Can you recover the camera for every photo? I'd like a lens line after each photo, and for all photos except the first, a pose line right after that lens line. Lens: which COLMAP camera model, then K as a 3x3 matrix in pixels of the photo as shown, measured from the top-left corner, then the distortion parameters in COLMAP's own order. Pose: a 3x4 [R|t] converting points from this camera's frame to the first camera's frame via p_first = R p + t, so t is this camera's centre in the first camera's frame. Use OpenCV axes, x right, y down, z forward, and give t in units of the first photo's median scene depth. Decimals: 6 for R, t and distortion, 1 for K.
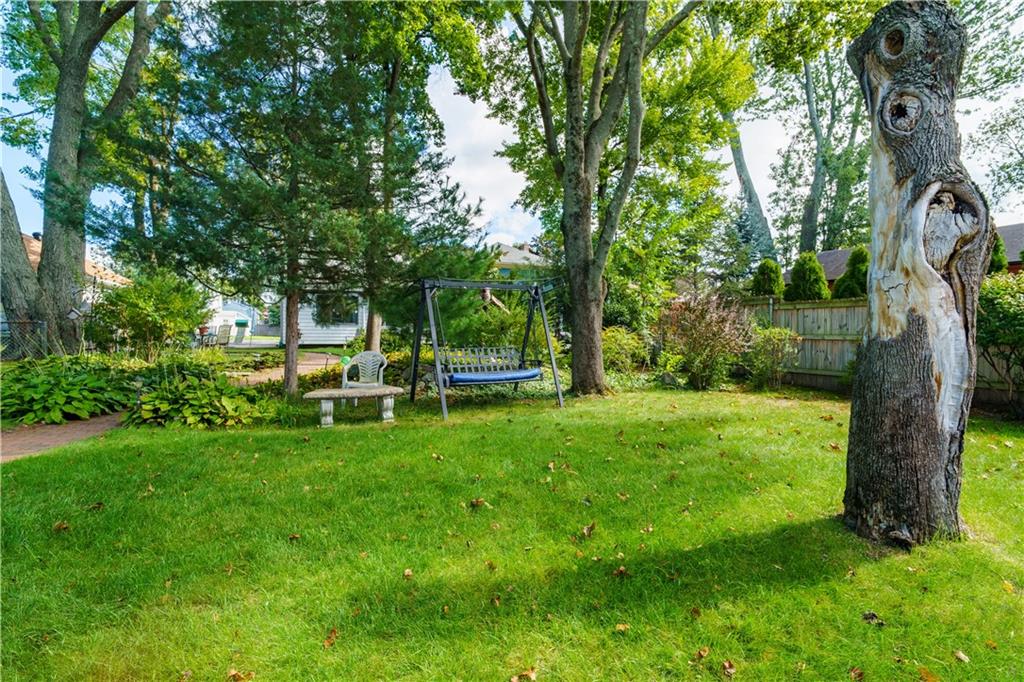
lens RADIAL K [[478.4, 0, 507.8], [0, 478.4, 340.0], [0, 0, 1]] dist [-0.000926, -0.004795]
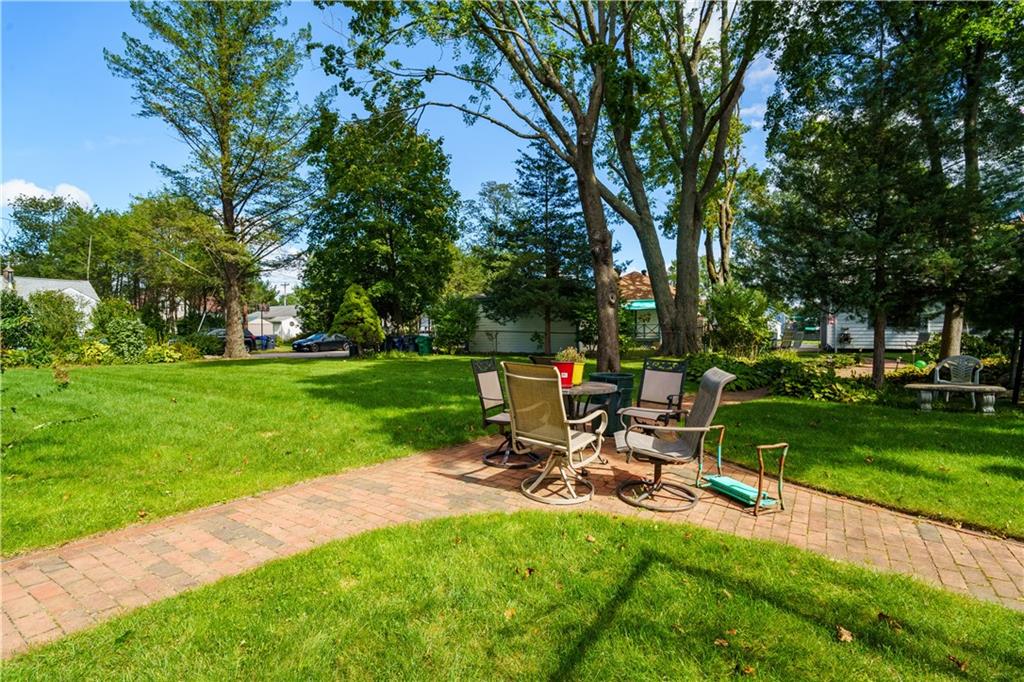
lens RADIAL K [[478.4, 0, 507.8], [0, 478.4, 340.0], [0, 0, 1]] dist [-0.000926, -0.004795]
pose [[0.543295, -0.000678, -0.839541, 0.086731], [-0.006258, 0.999969, -0.004858, -0.001249], [0.839518, 0.007893, 0.543274, -0.608251]]
